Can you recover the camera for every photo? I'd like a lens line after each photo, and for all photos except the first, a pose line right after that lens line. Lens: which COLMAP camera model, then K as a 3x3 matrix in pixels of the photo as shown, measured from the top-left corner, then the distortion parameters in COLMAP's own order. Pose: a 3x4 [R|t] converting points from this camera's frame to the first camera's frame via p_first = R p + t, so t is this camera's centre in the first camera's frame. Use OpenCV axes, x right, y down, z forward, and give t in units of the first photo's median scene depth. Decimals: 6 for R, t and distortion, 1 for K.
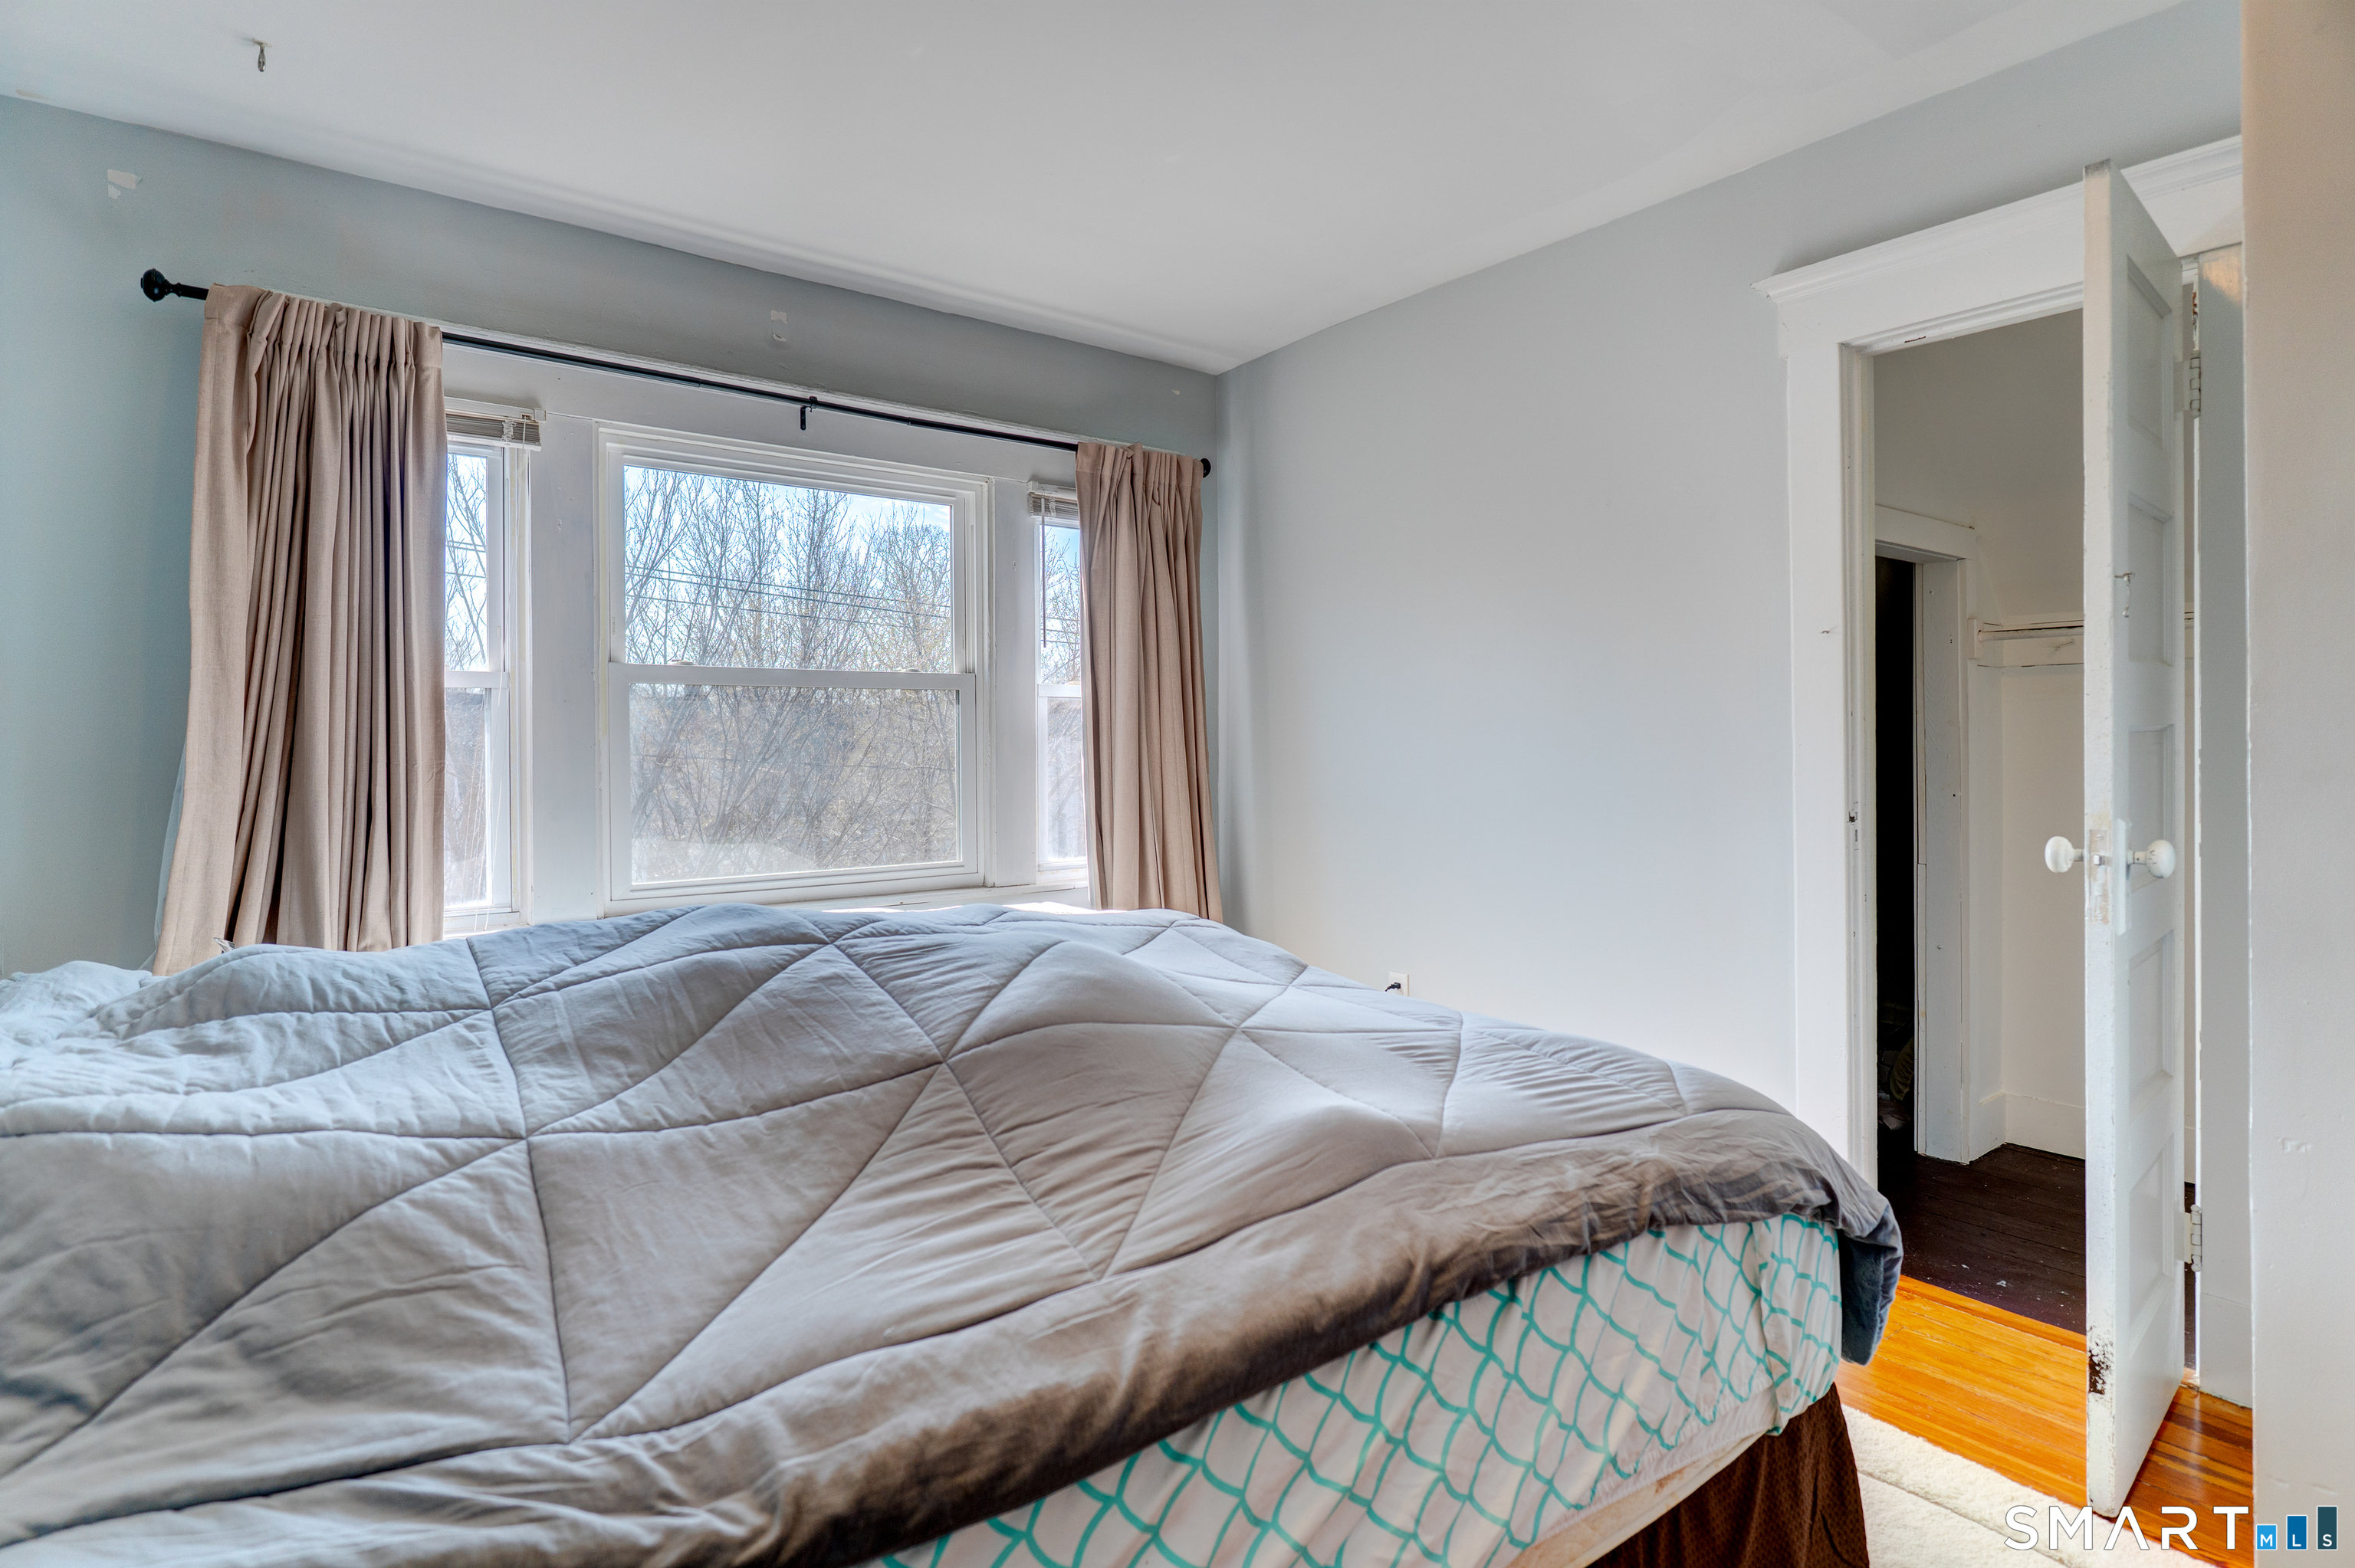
lens RADIAL K [[1202.4, 0, 1171.7], [0, 1202.4, 745.9], [0, 0, 1]] dist [-0.003427, -0.000627]
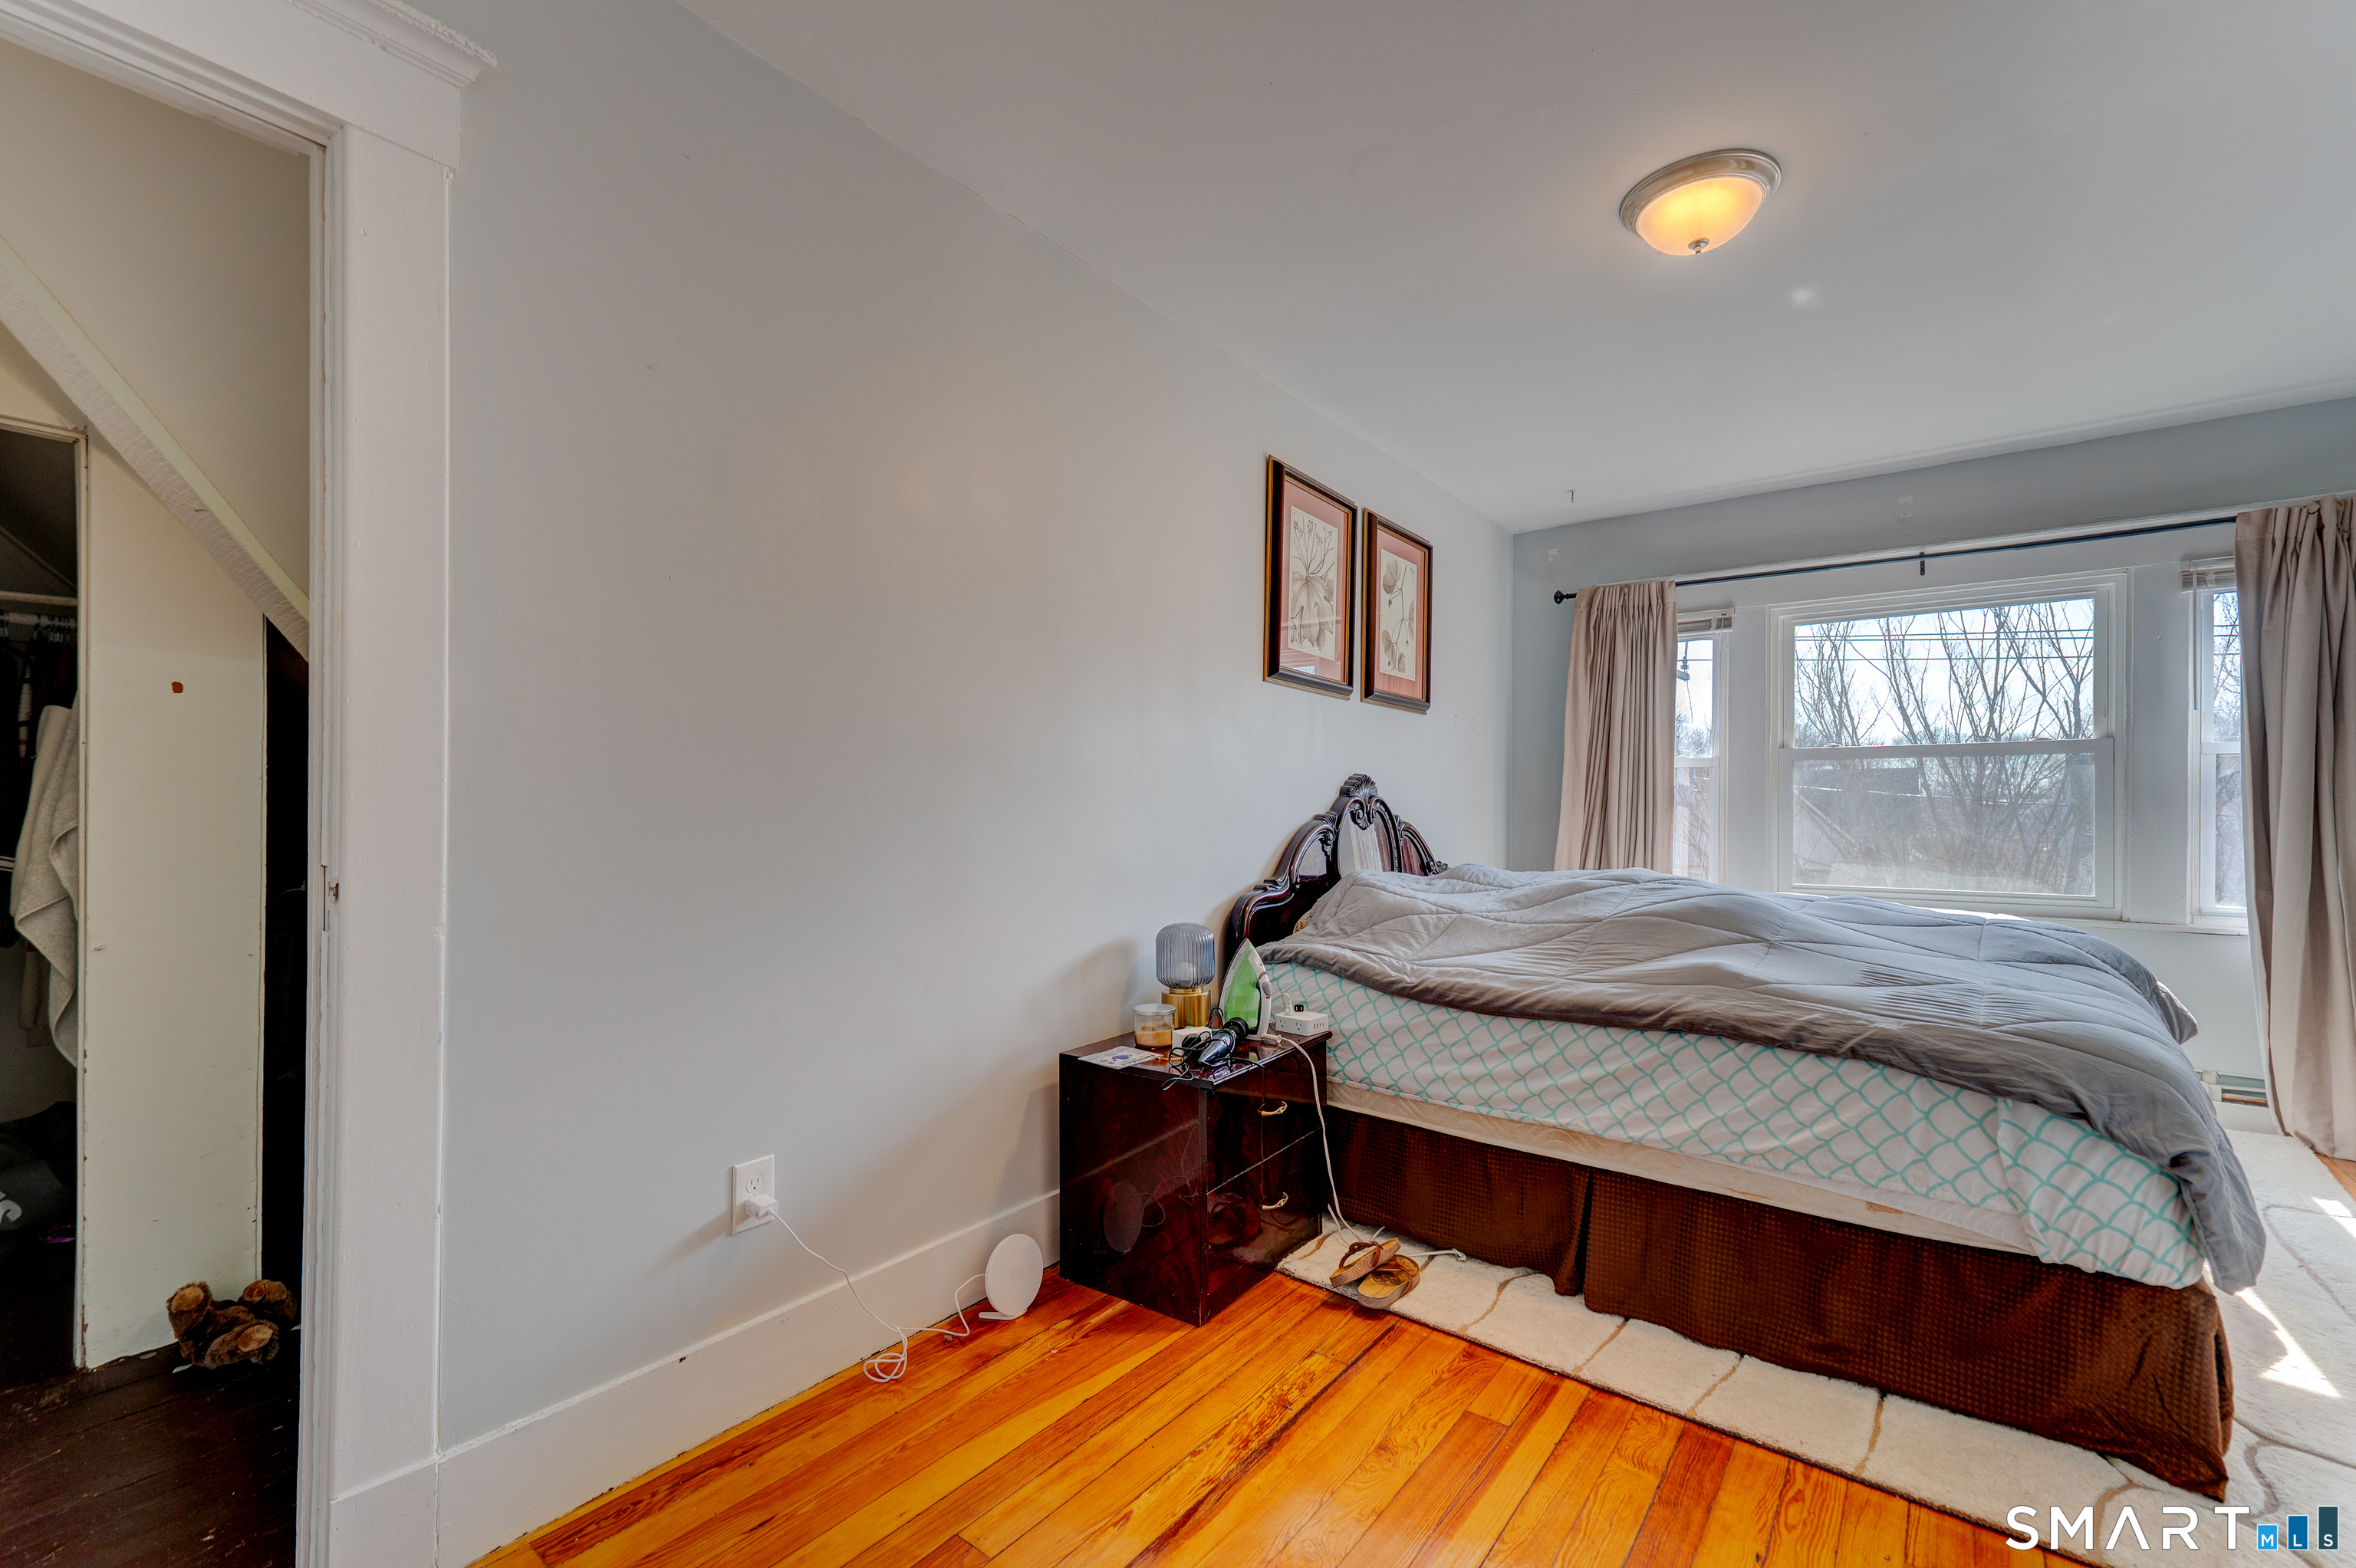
lens RADIAL K [[991.5, 0, 1174.9], [0, 991.5, 771.8], [0, 0, 1]] dist [0.006429, -0.000192]
pose [[0.258053, -0.026972, -0.965754, 0.669428], [-0.005146, 0.999558, -0.029291, 0.007370], [0.966117, 0.012528, 0.257800, -0.165220]]
